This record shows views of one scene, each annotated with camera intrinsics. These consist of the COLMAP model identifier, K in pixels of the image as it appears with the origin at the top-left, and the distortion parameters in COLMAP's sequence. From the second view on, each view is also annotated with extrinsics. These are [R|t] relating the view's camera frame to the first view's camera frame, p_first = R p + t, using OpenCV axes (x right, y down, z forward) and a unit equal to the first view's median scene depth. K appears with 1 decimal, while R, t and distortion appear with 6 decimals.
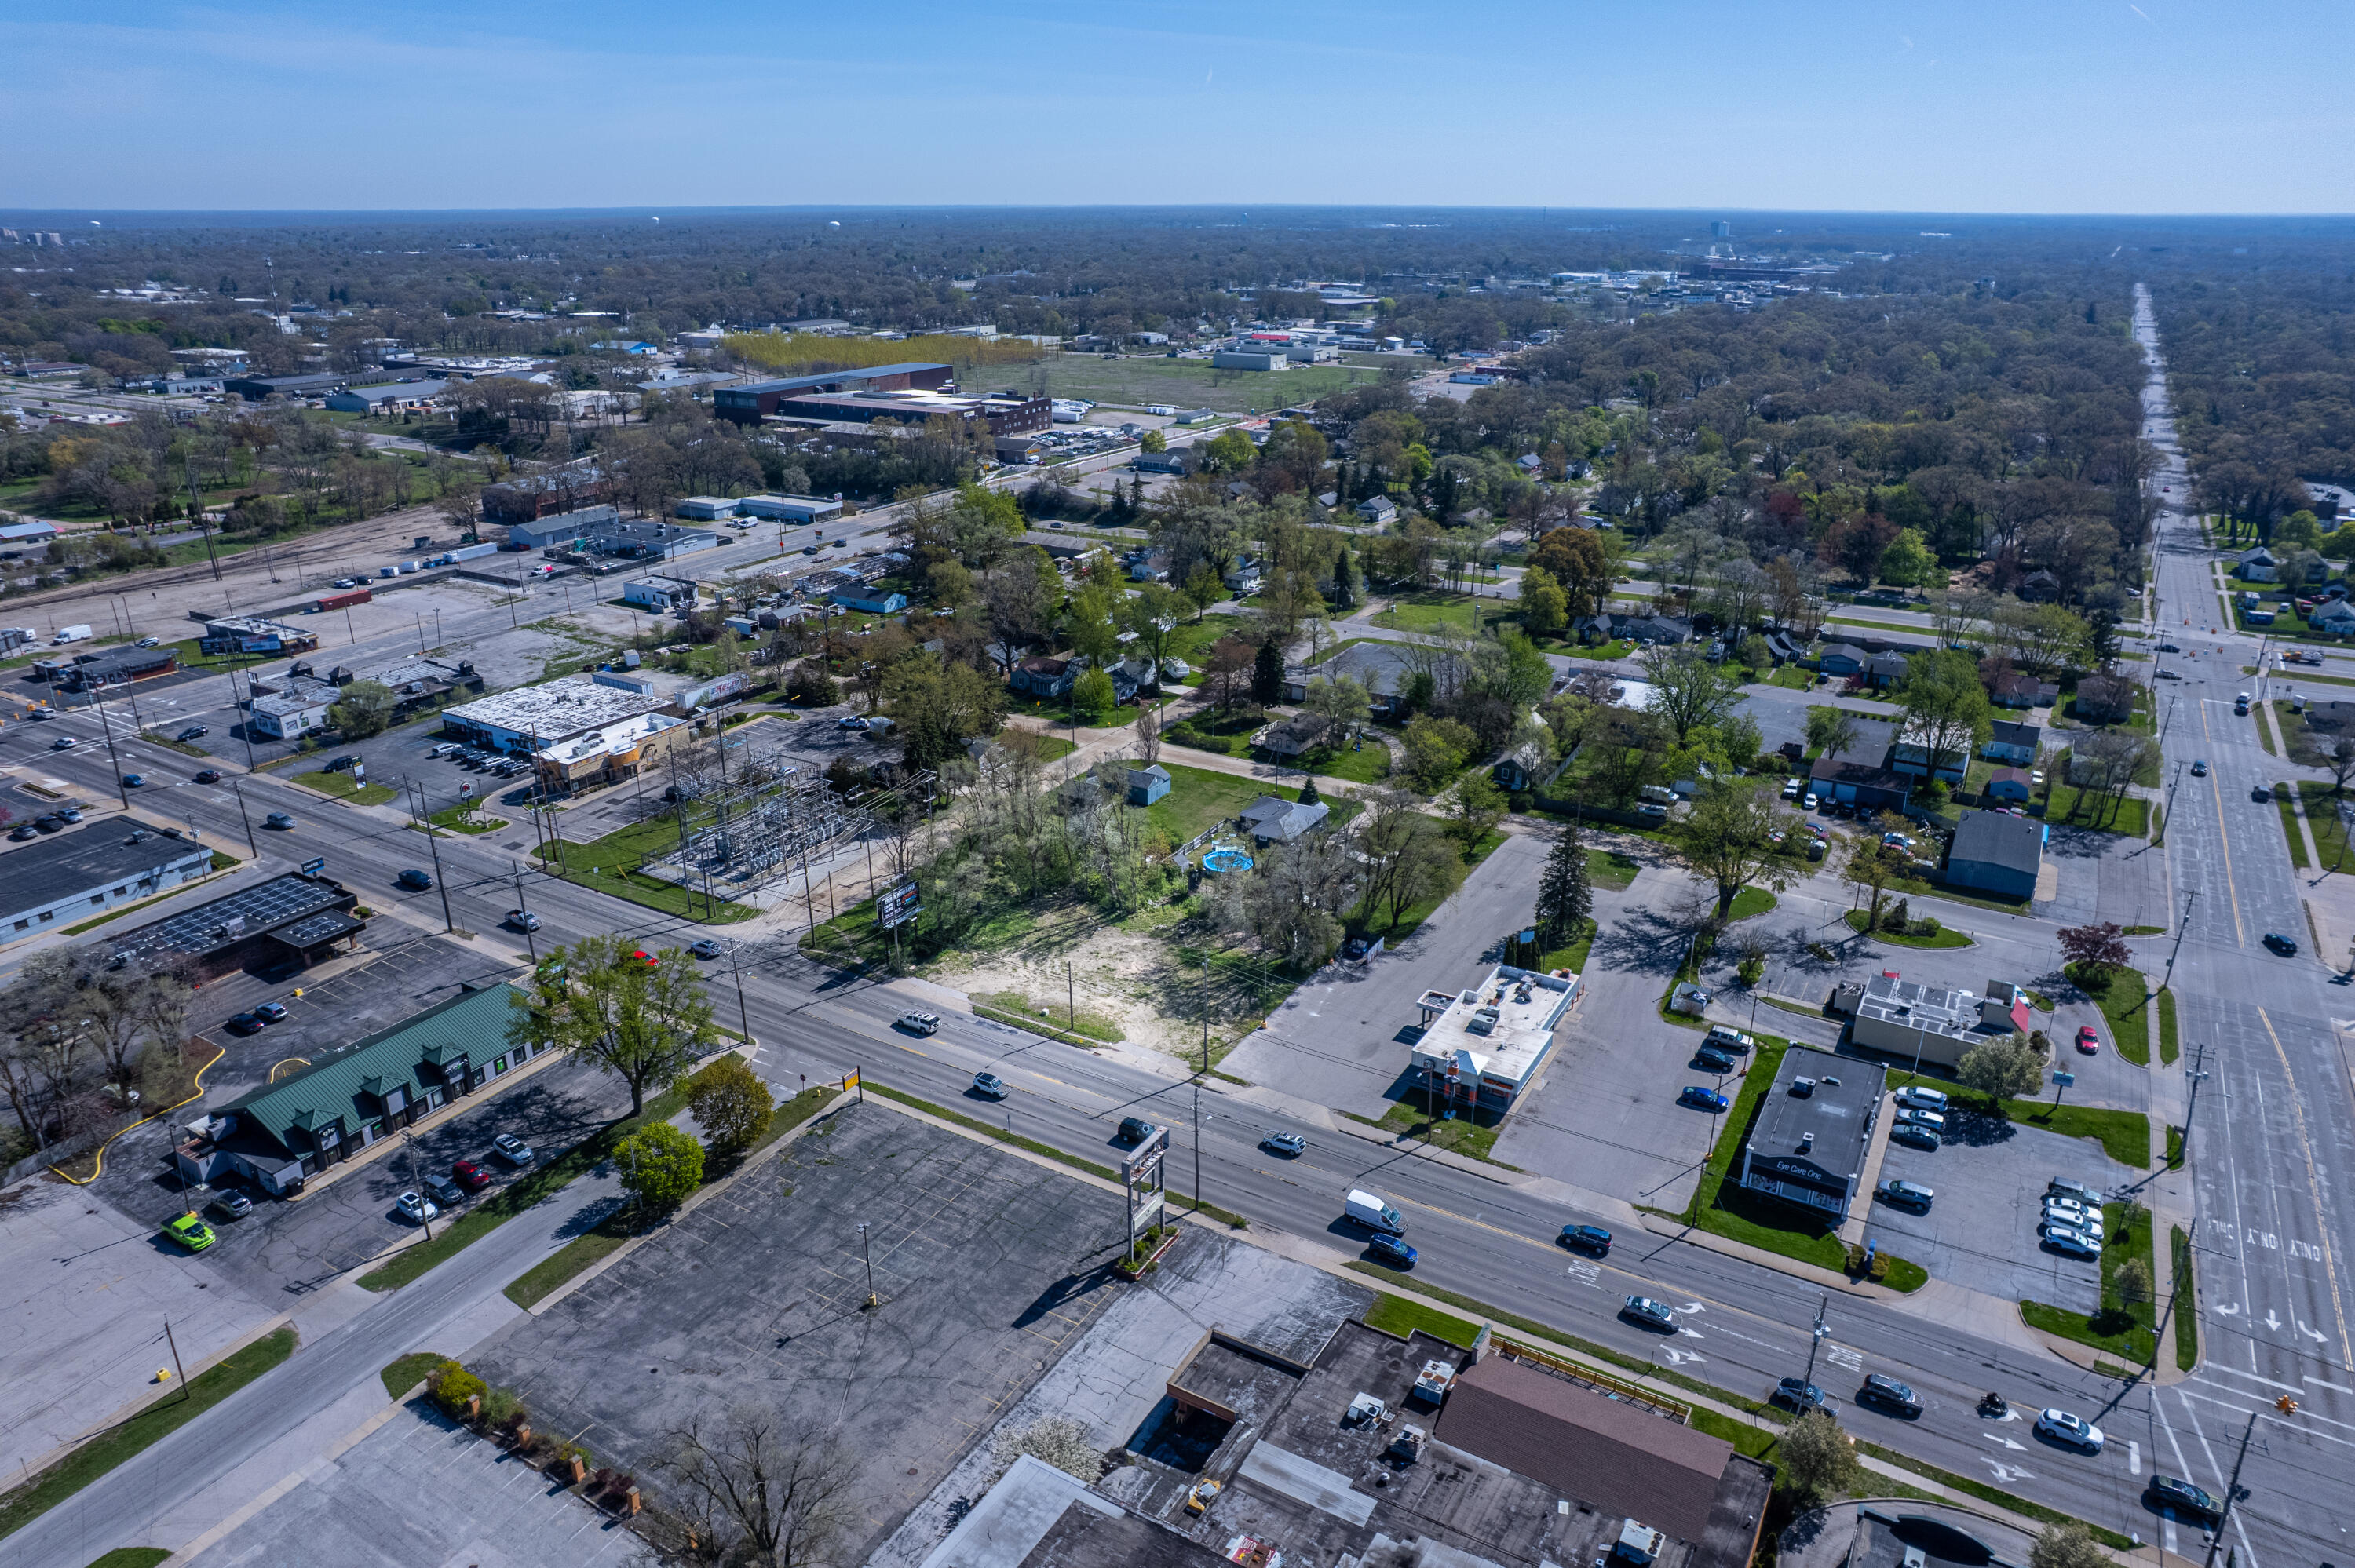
lens RADIAL K [[1520.6, 0, 1184.9], [0, 1520.6, 790.4], [0, 0, 1]] dist [-0.069640, 0.060588]
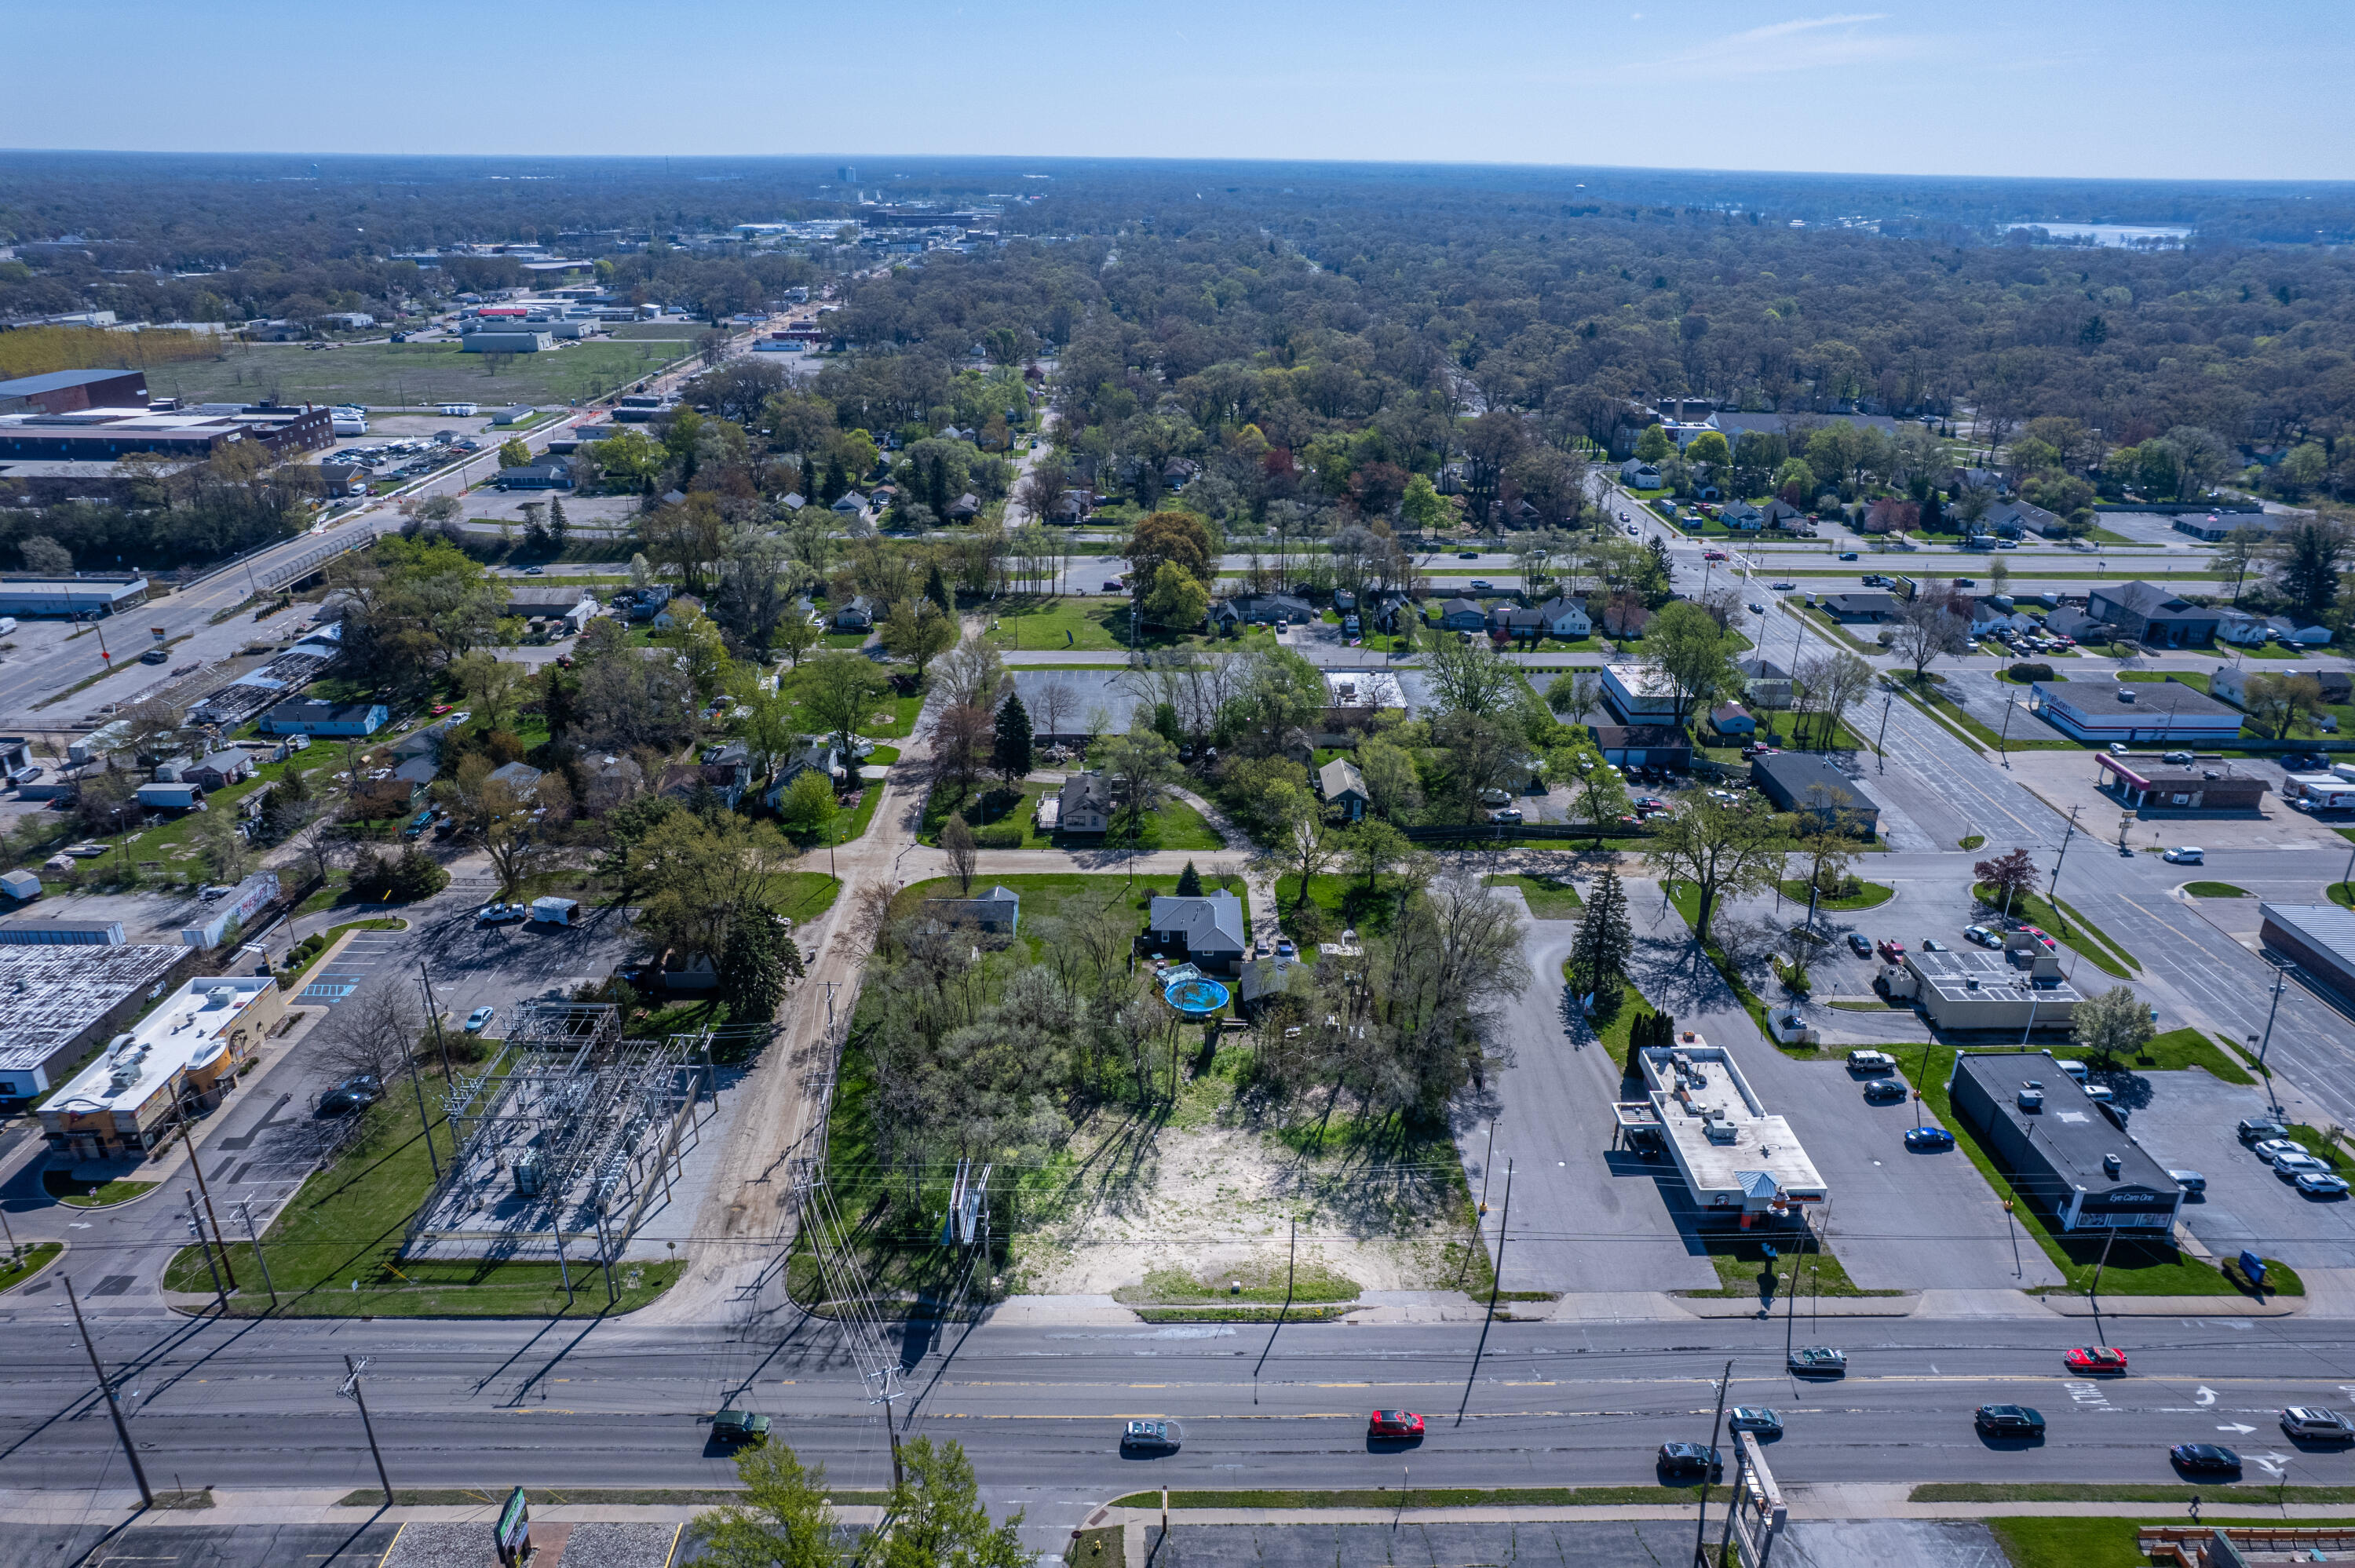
lens RADIAL K [[1504.2, 0, 1183.7], [0, 1504.2, 783.5], [0, 0, 1]] dist [-0.073647, 0.067425]
pose [[0.853254, -0.195655, 0.483402, -0.309577], [0.180566, 0.980456, 0.078119, -0.115163], [-0.489238, 0.020631, 0.871906, 0.276451]]
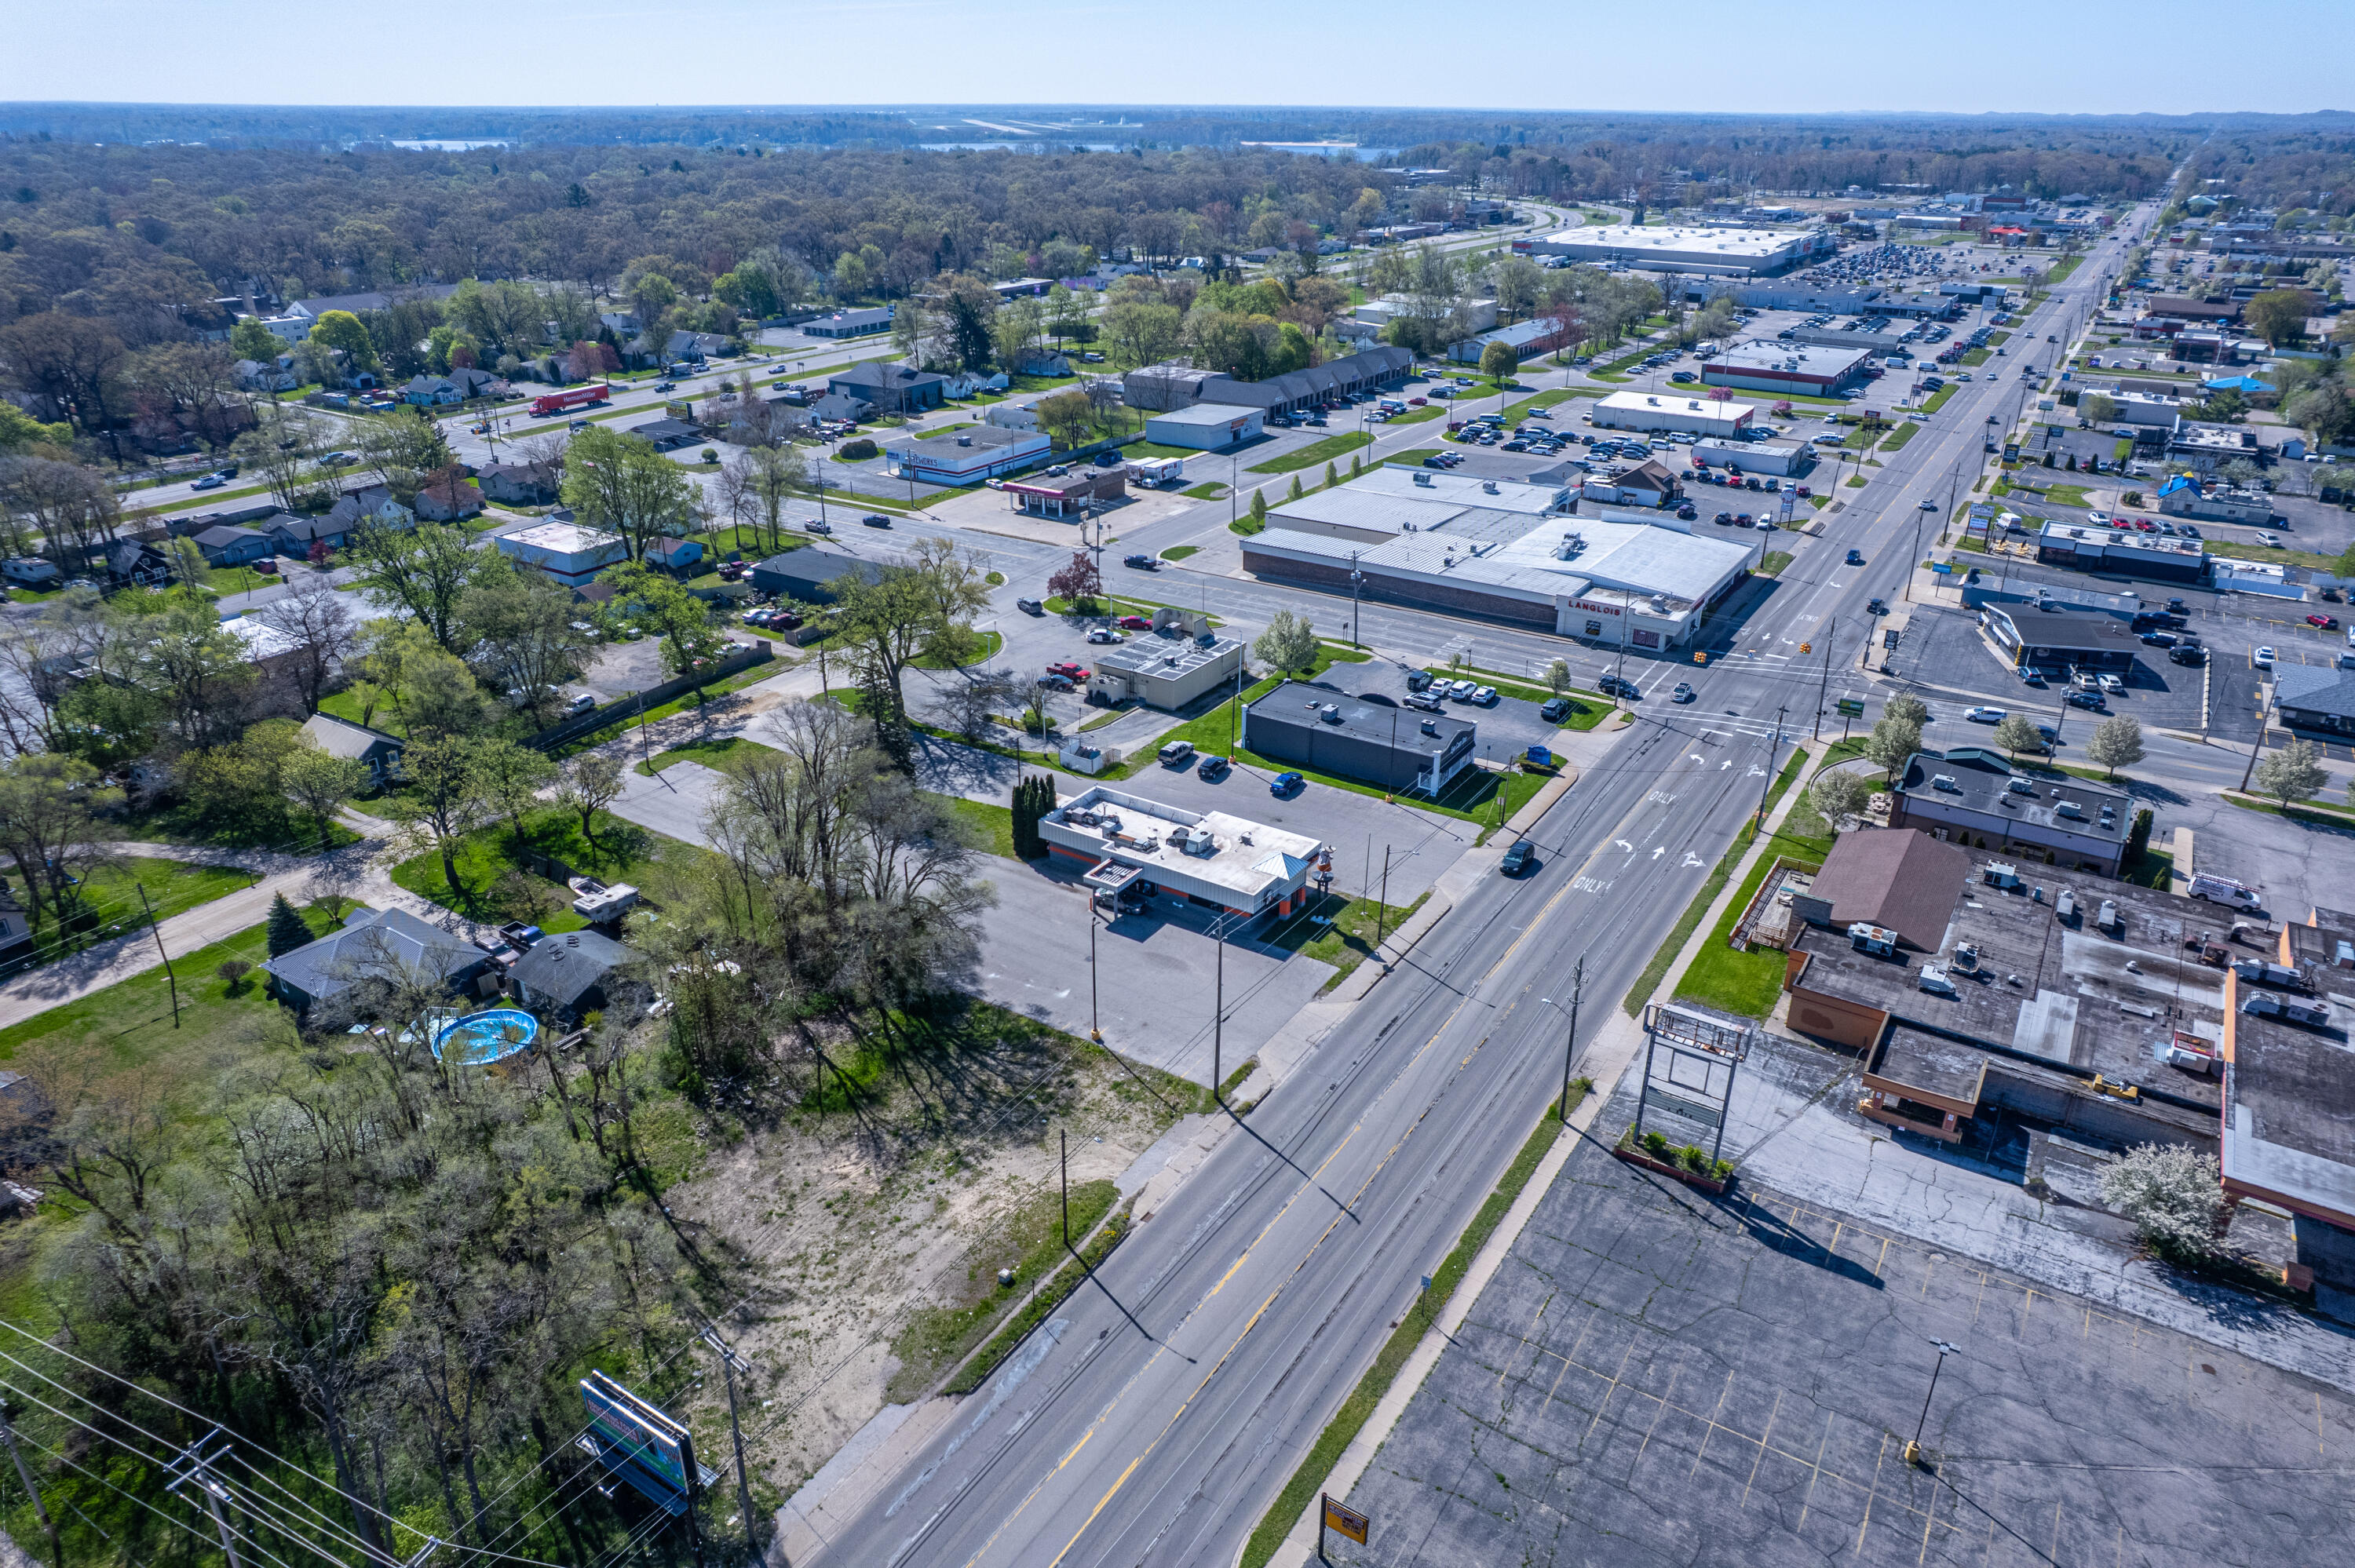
lens RADIAL K [[1504.2, 0, 1183.7], [0, 1504.2, 783.5], [0, 0, 1]] dist [-0.073647, 0.067425]
pose [[0.038217, -0.419052, 0.907157, -0.353905], [0.359475, 0.852811, 0.378803, -0.122274], [-0.932372, 0.311624, 0.183231, 0.592688]]
